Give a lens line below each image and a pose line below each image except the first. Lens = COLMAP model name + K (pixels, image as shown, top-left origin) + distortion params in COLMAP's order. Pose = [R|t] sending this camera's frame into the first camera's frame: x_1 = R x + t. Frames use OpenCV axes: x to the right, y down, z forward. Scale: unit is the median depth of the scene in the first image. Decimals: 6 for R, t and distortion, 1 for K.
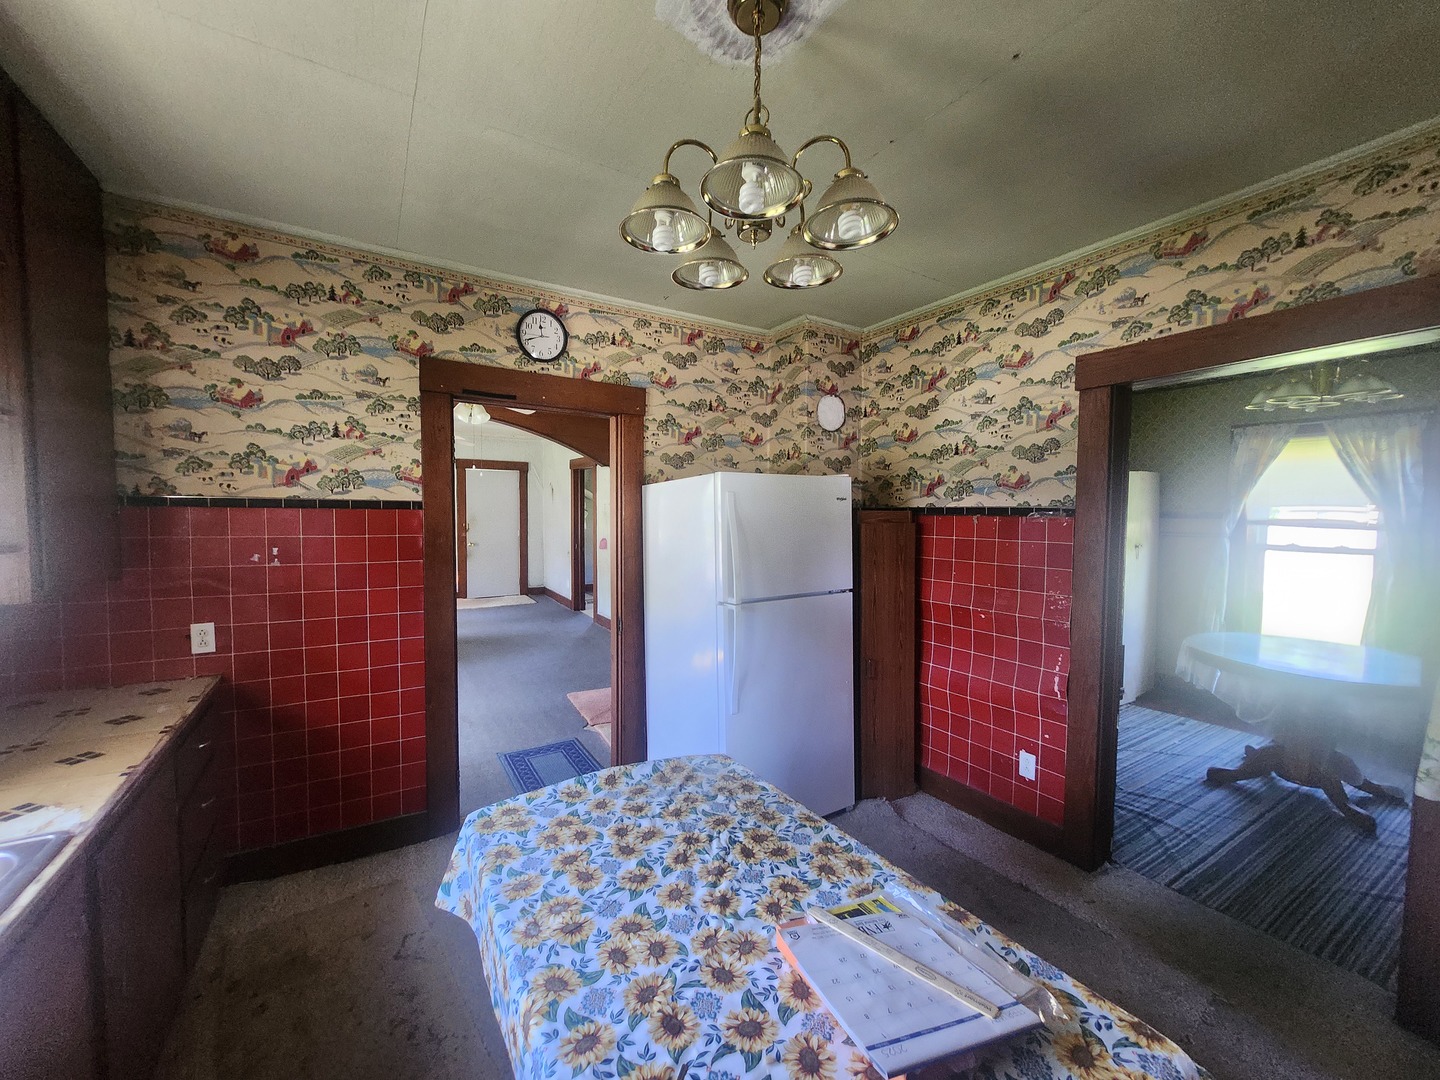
lens RADIAL K [[559.7, 0, 708.3], [0, 559.7, 535.4], [0, 0, 1]] dist [-0.000728, 0.000051]
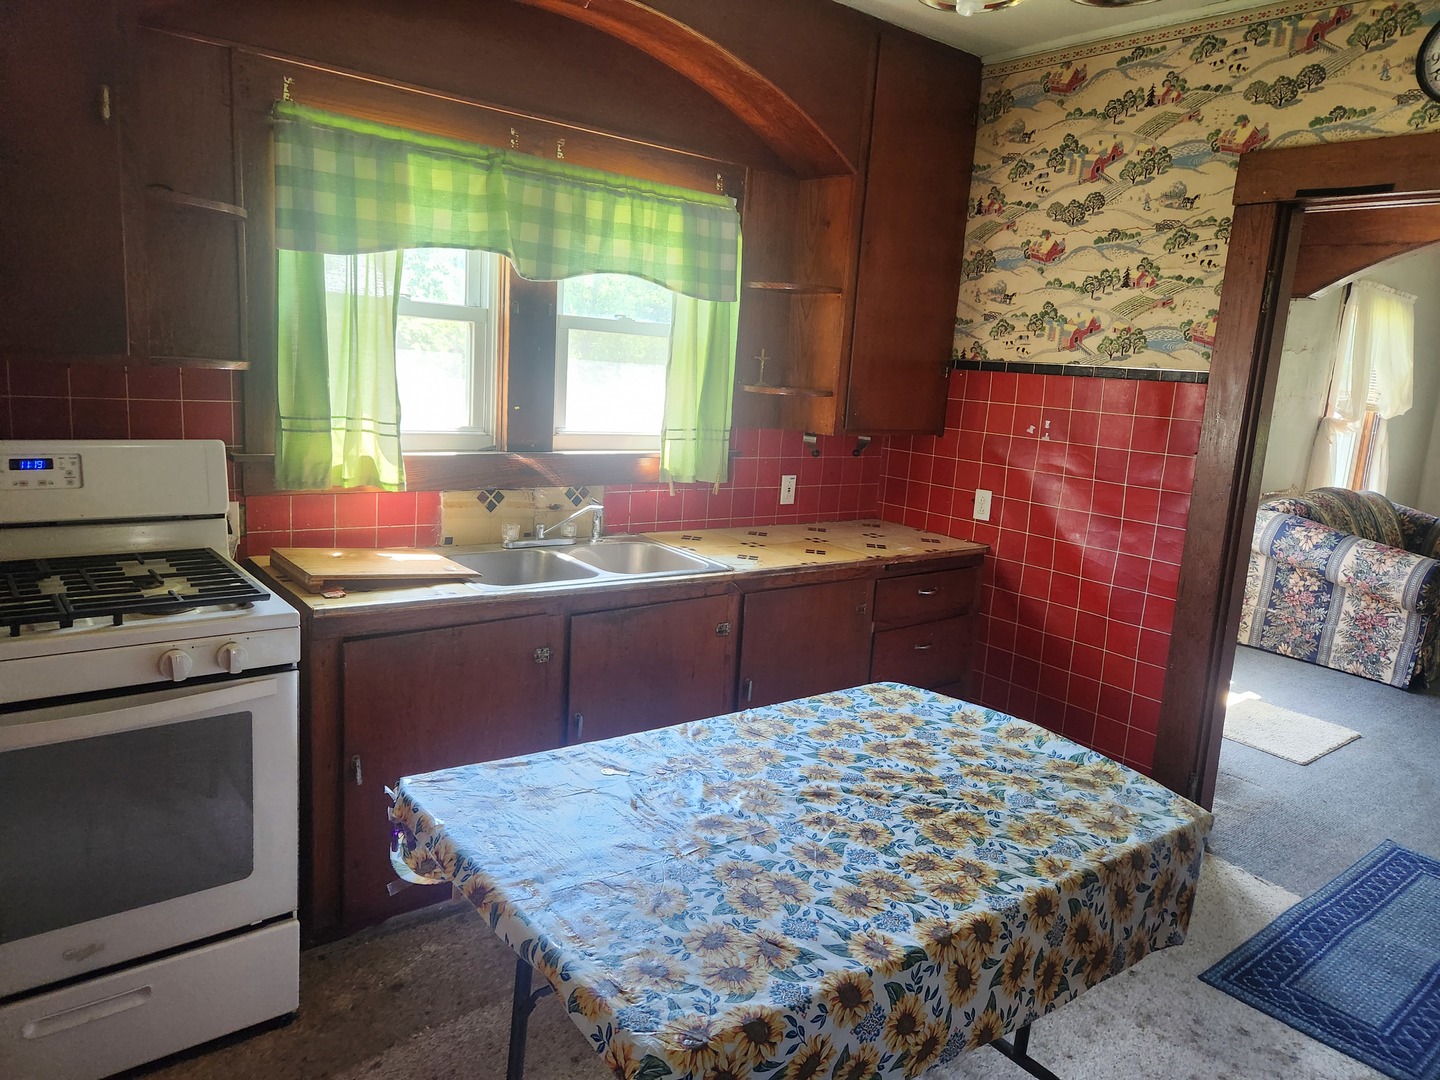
lens RADIAL K [[961.6, 0, 725.3], [0, 961.6, 520.0], [0, 0, 1]] dist [0.077931, -0.063660]
pose [[0.137613, 0.160017, -0.977475, 0.721146], [-0.107339, 0.983461, 0.145886, 0.008395], [0.984653, 0.084846, 0.152513, 0.288631]]
